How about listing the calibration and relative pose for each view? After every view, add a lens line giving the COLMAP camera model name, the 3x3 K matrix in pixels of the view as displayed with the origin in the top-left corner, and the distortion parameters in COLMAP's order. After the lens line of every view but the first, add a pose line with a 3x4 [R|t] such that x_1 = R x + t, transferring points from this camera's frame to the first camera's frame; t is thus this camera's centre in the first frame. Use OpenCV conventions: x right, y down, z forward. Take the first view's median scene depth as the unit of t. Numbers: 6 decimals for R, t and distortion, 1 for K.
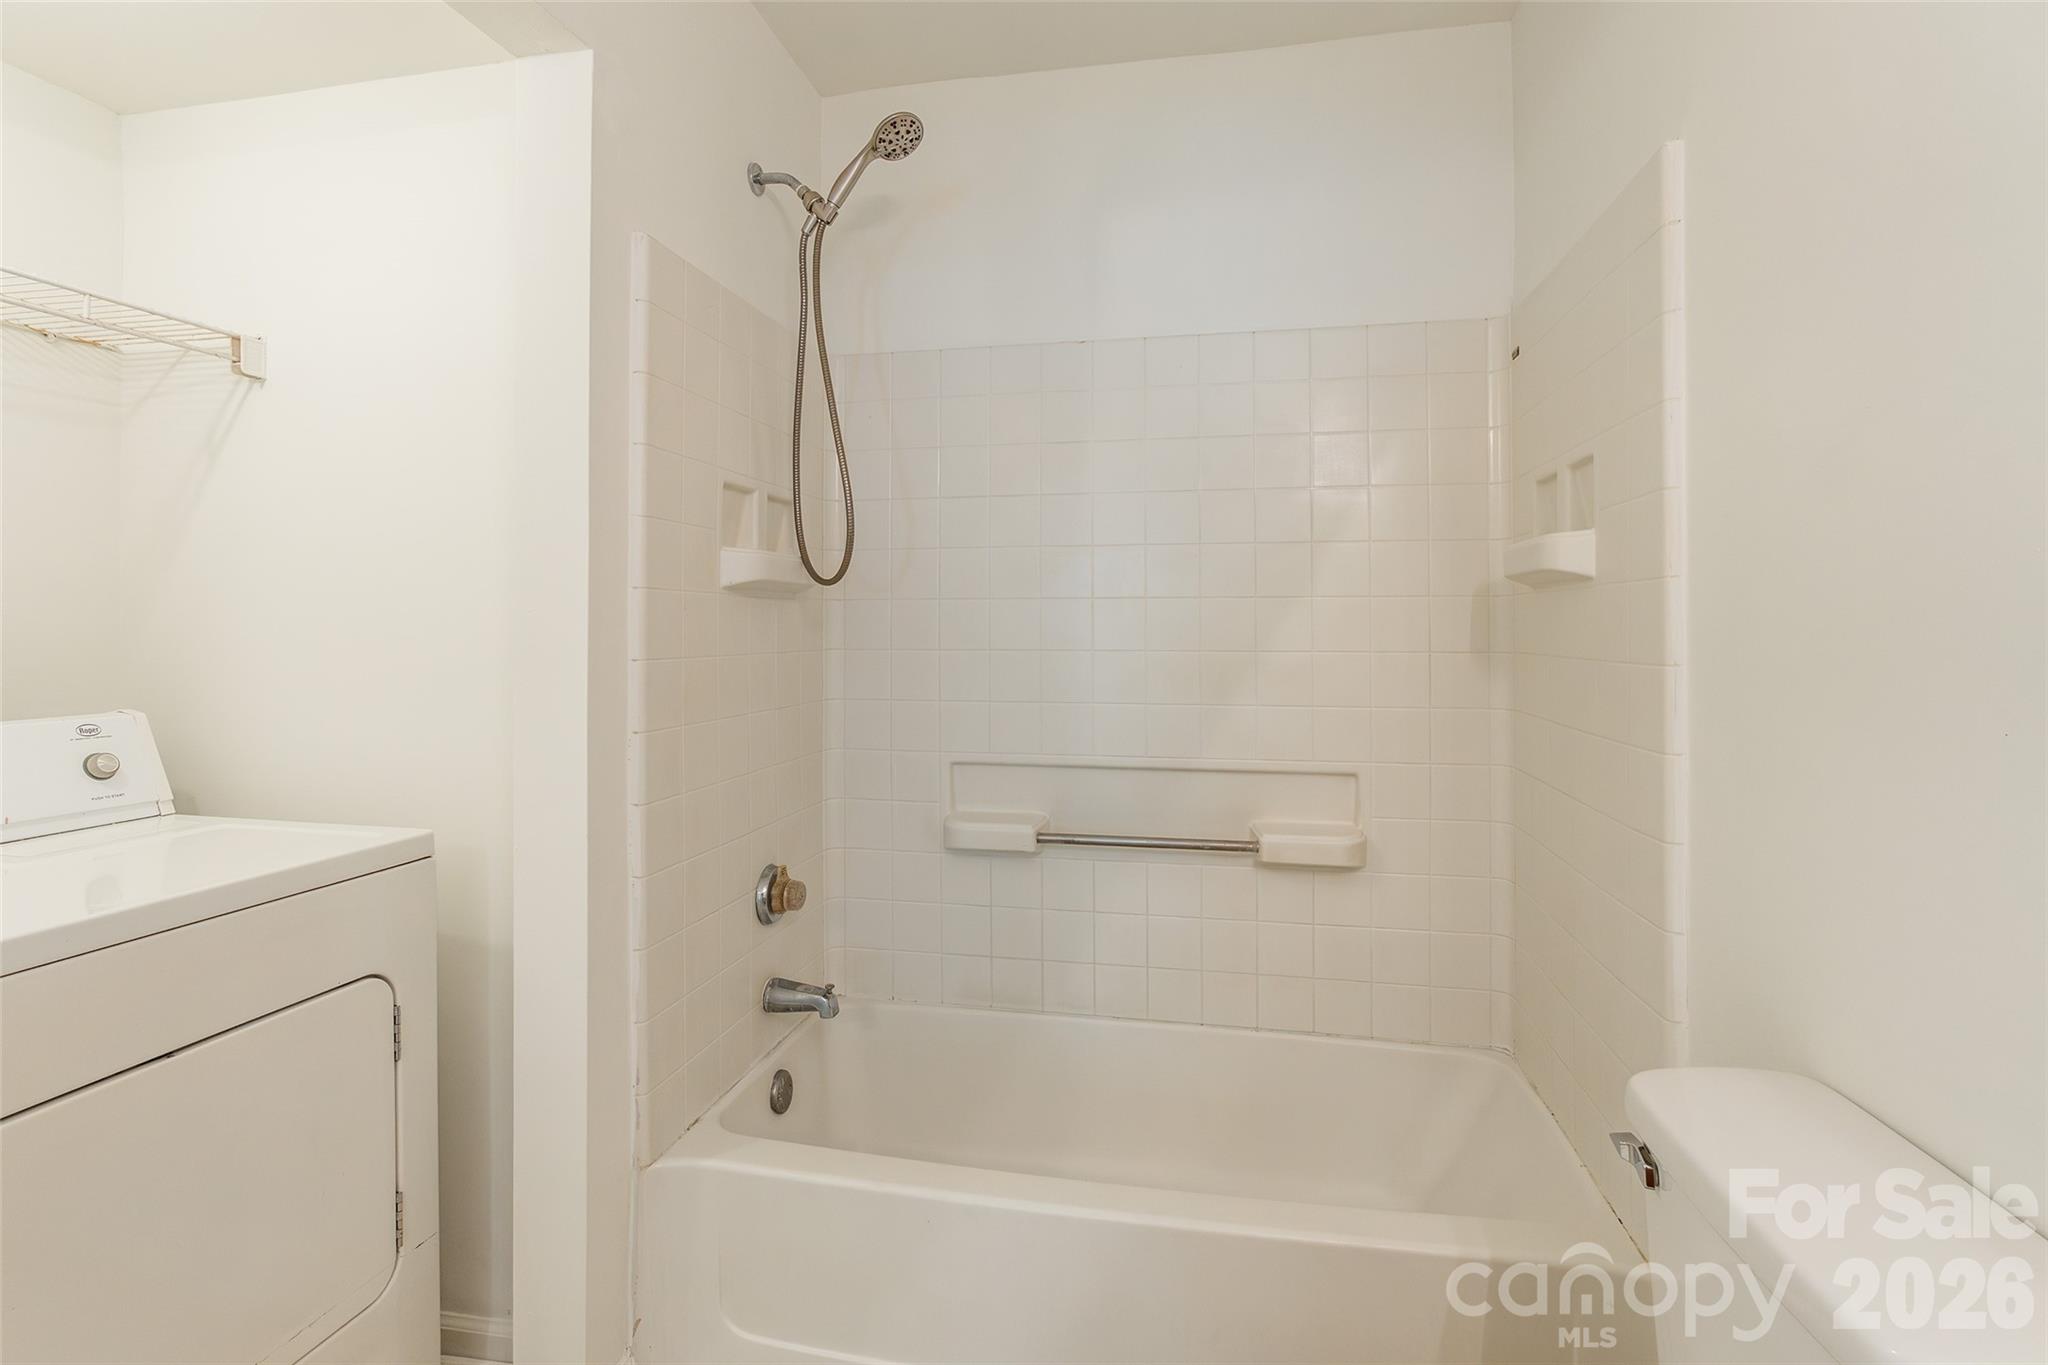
lens RADIAL K [[950.0, 0, 1027.3], [0, 950.0, 669.4], [0, 0, 1]] dist [-0.003755, -0.000240]
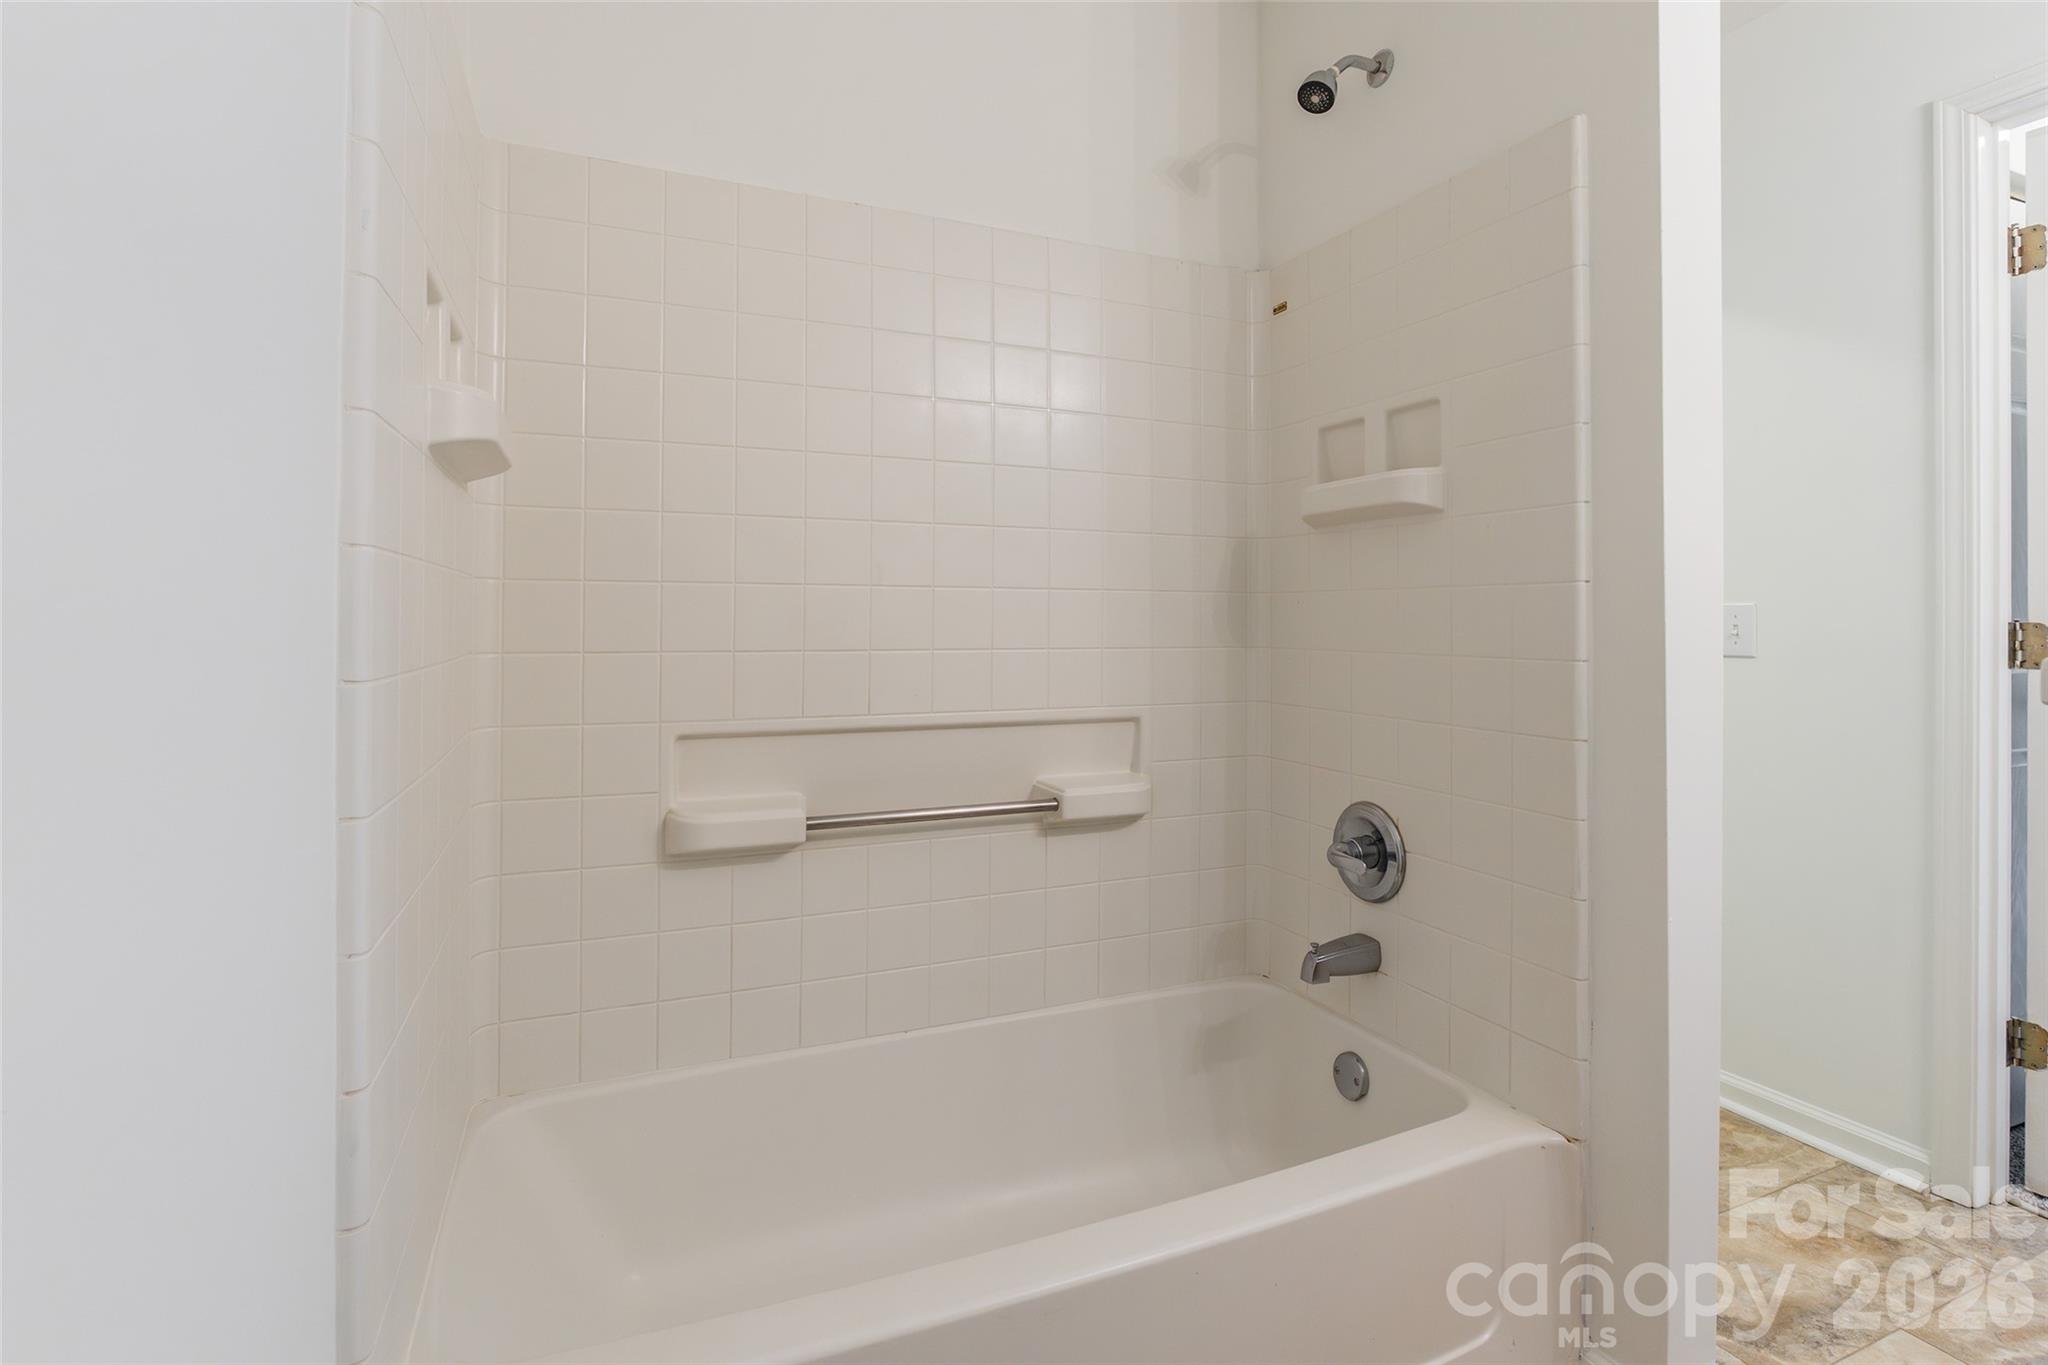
lens RADIAL K [[950.0, 0, 1027.3], [0, 950.0, 669.4], [0, 0, 1]] dist [-0.003755, -0.000240]
pose [[0.813974, -0.022361, 0.580471, -0.309772], [0.017310, 0.999749, 0.014239, 0.045019], [-0.580644, -0.001542, 0.814156, 0.276412]]
